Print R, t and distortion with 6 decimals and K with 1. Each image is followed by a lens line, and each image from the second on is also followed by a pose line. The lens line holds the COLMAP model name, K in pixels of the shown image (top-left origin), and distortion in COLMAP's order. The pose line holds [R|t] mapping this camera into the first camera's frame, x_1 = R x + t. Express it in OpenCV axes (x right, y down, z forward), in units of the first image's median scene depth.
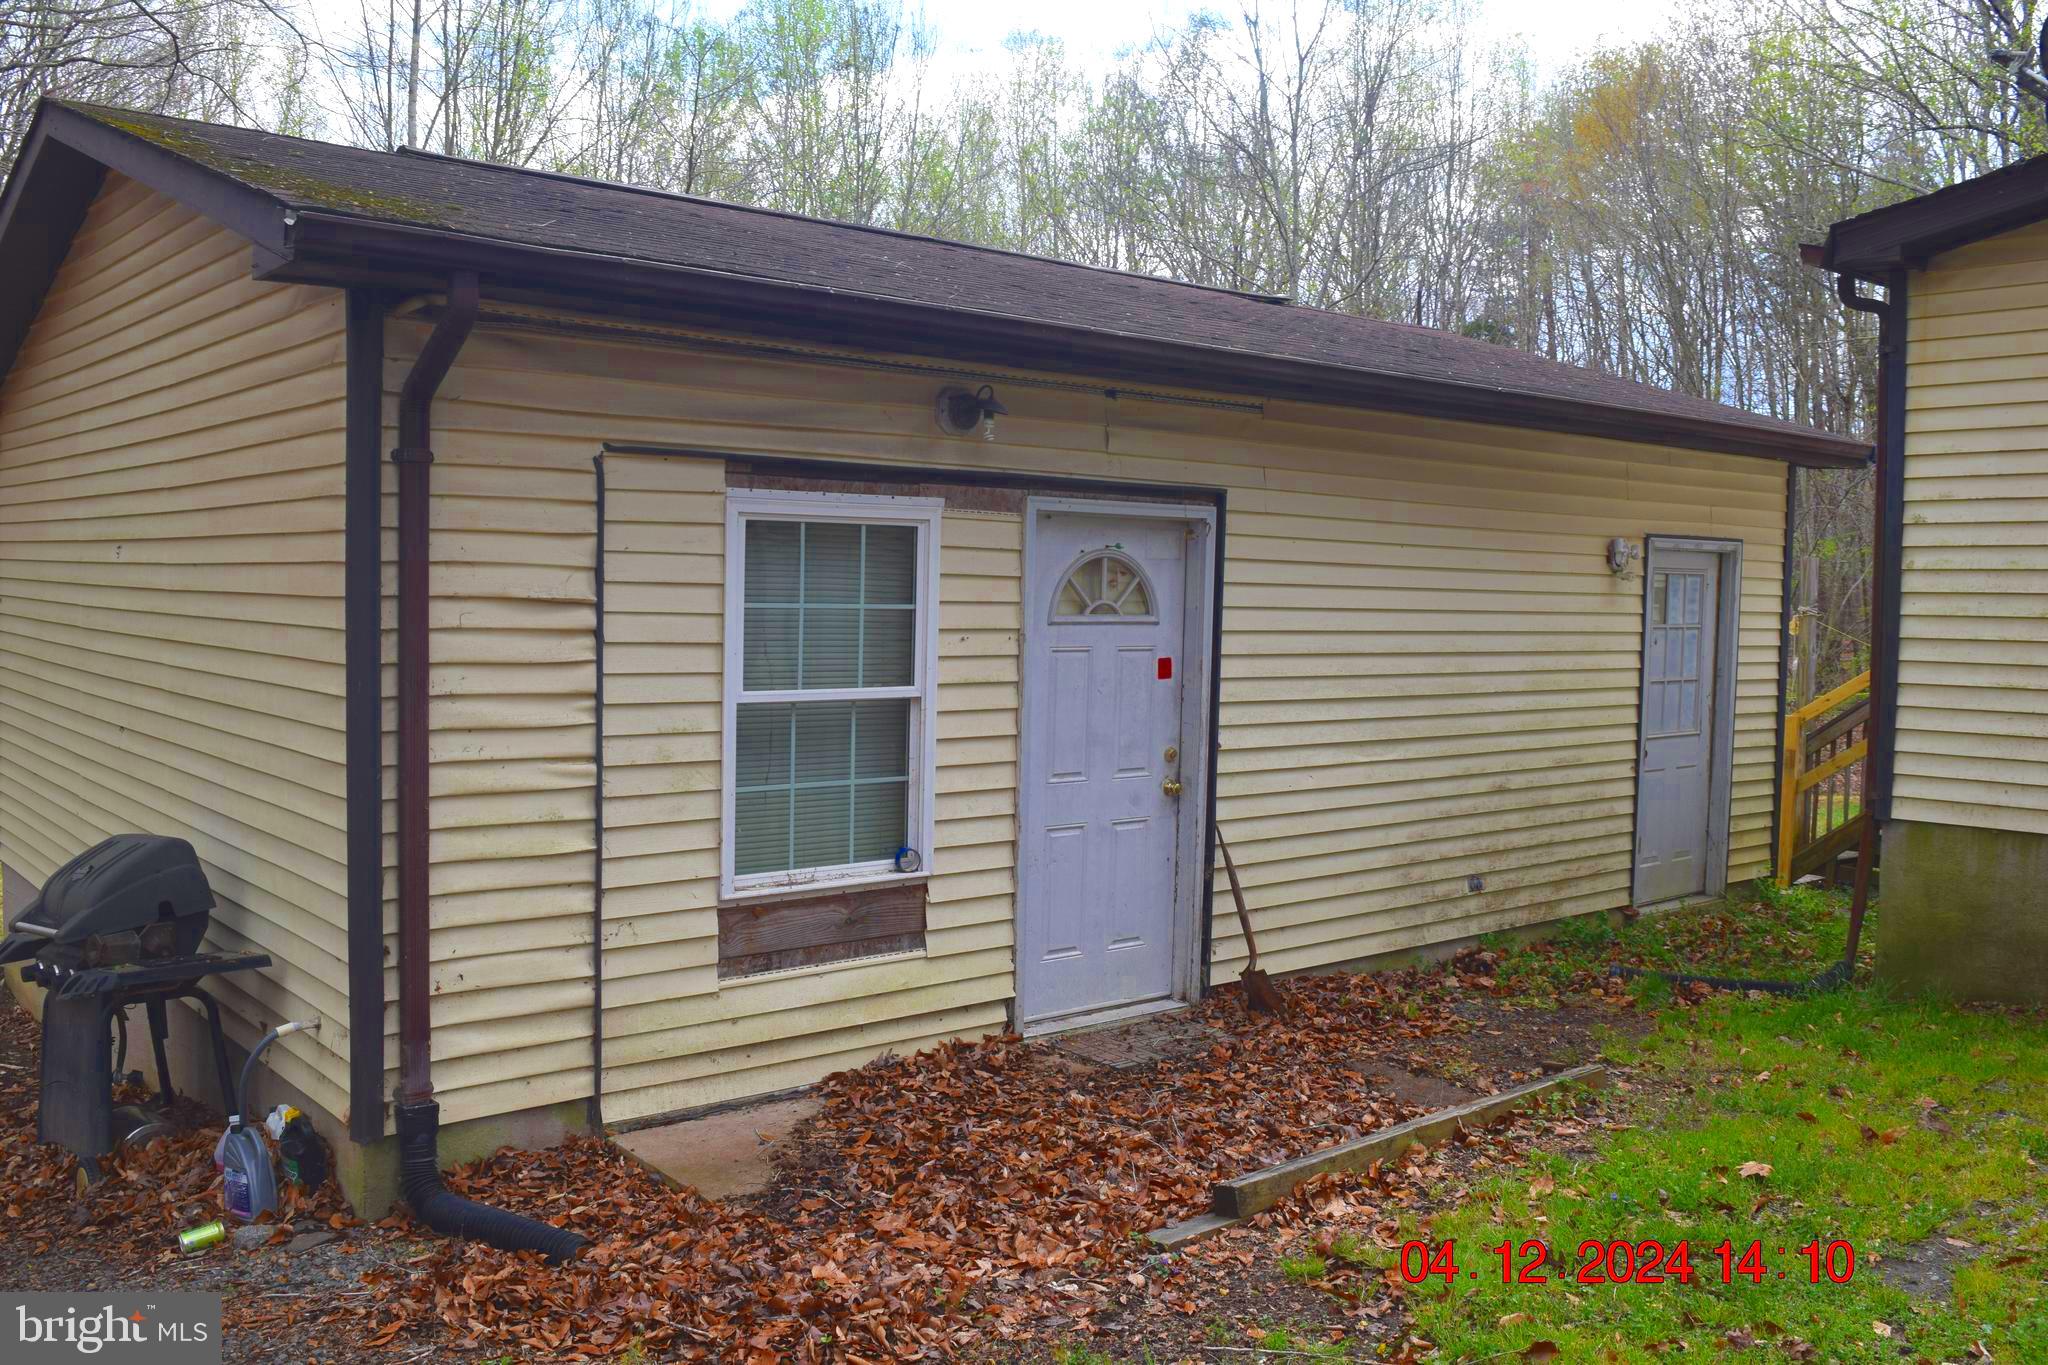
lens RADIAL K [[1736.0, 0, 1024.0], [0, 1736.0, 682.5], [0, 0, 1]] dist [-0.005566, -0.002563]
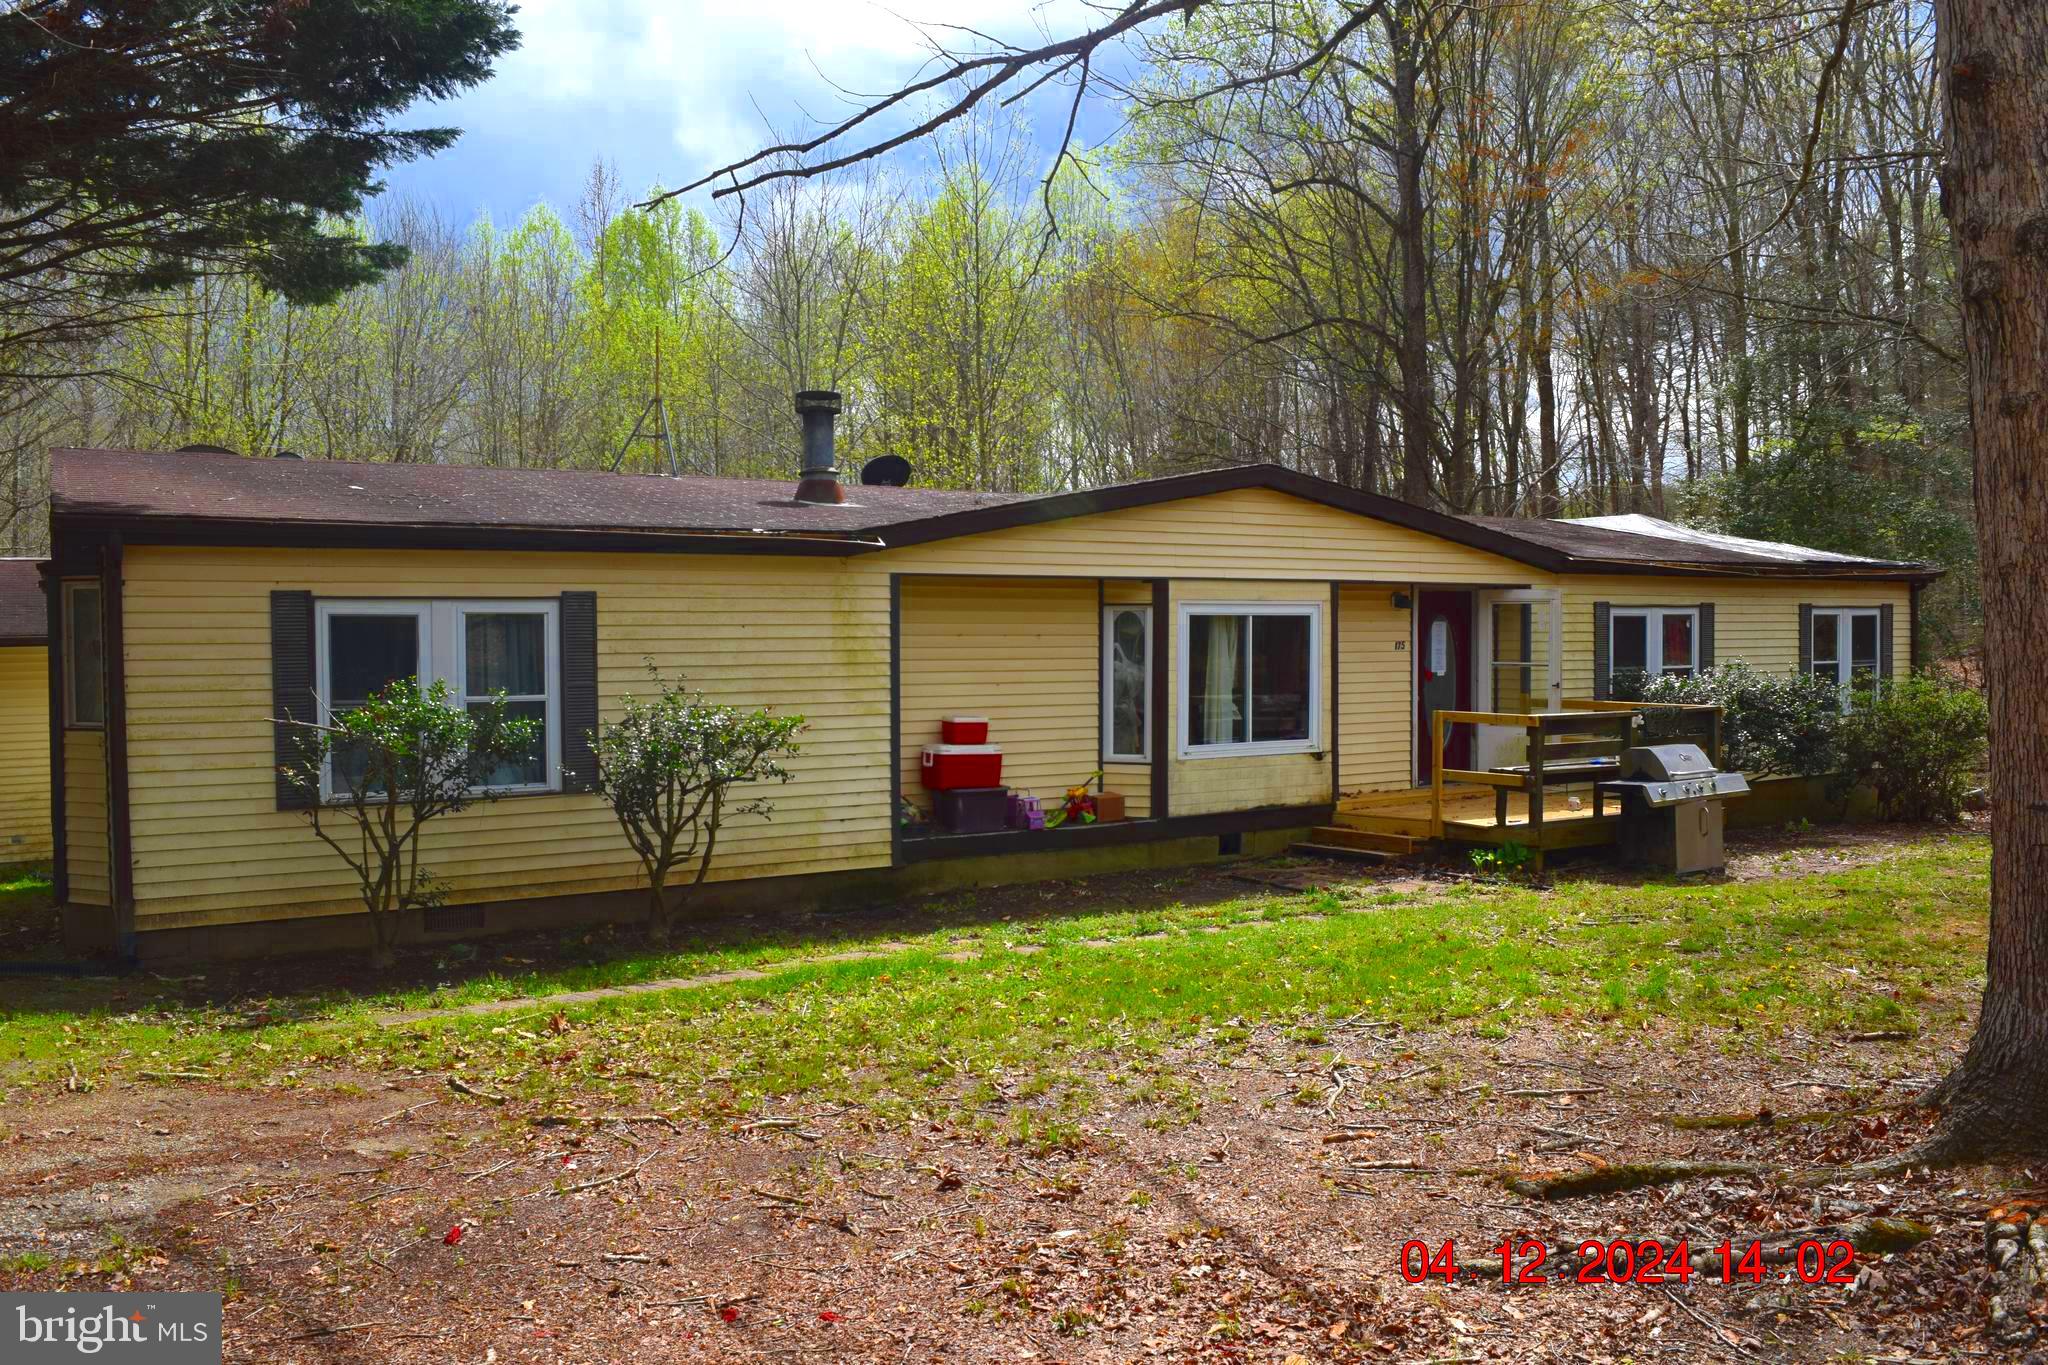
lens RADIAL K [[1603.2, 0, 1024.0], [0, 1603.2, 682.5], [0, 0, 1]] dist [-0.099414, 0.025282]
pose [[0.990737, -0.028487, -0.132771, 2.329214], [0.025262, 0.999345, -0.025911, -0.009919], [0.133422, 0.022317, 0.990808, -1.096743]]
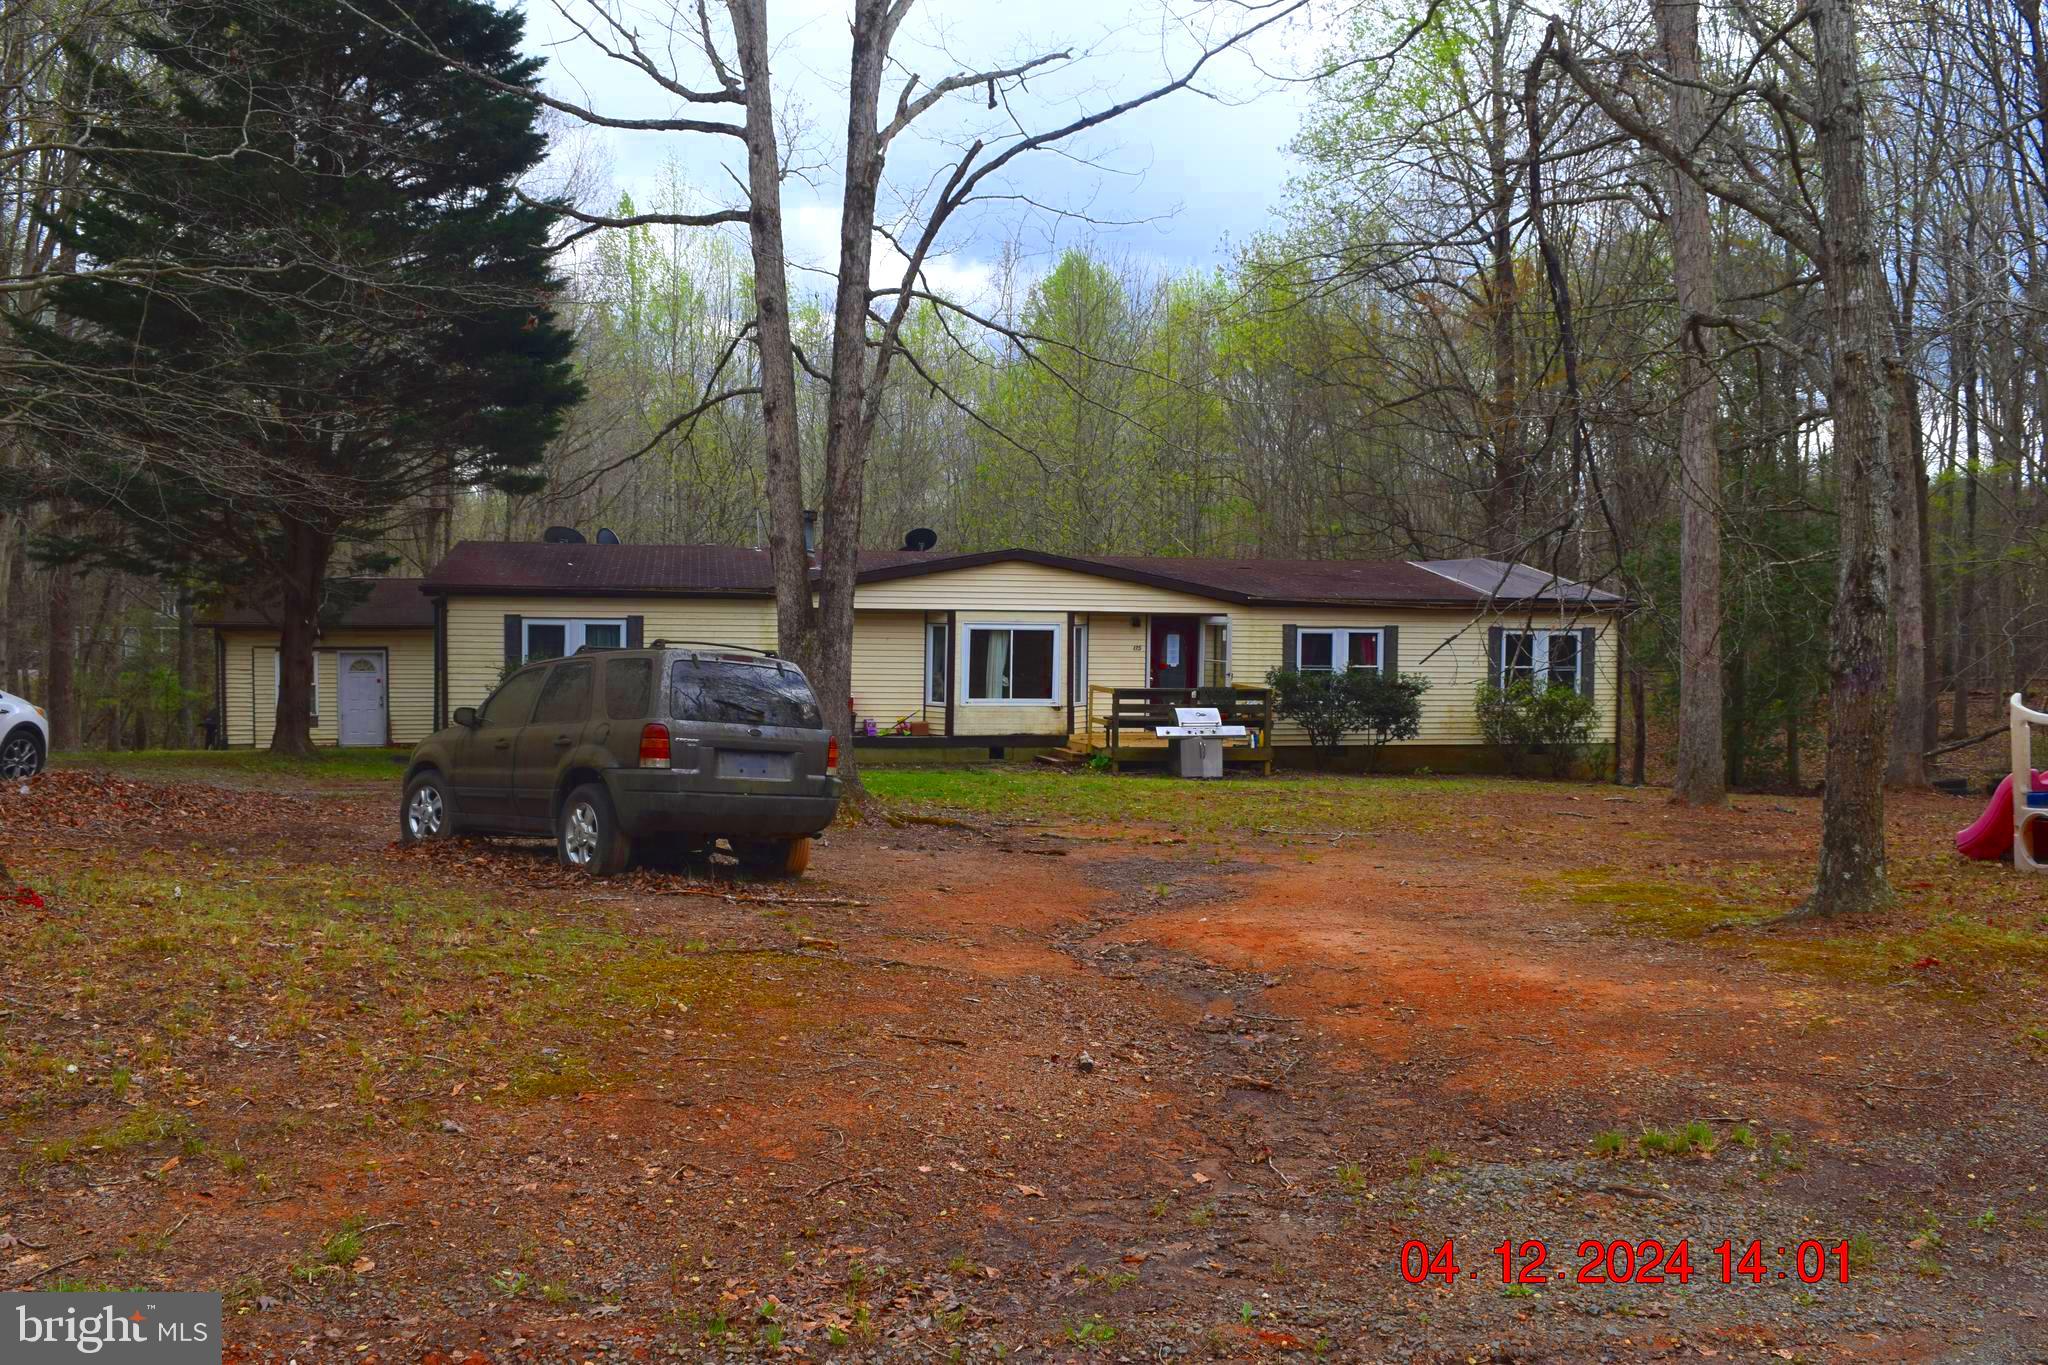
lens RADIAL K [[1603.2, 0, 1024.0], [0, 1603.2, 682.5], [0, 0, 1]] dist [-0.099414, 0.025282]
pose [[0.883297, 0.006015, -0.468775, 4.199971], [-0.015723, 0.999735, -0.016799, 0.047127], [0.468550, 0.022209, 0.883158, -2.392258]]
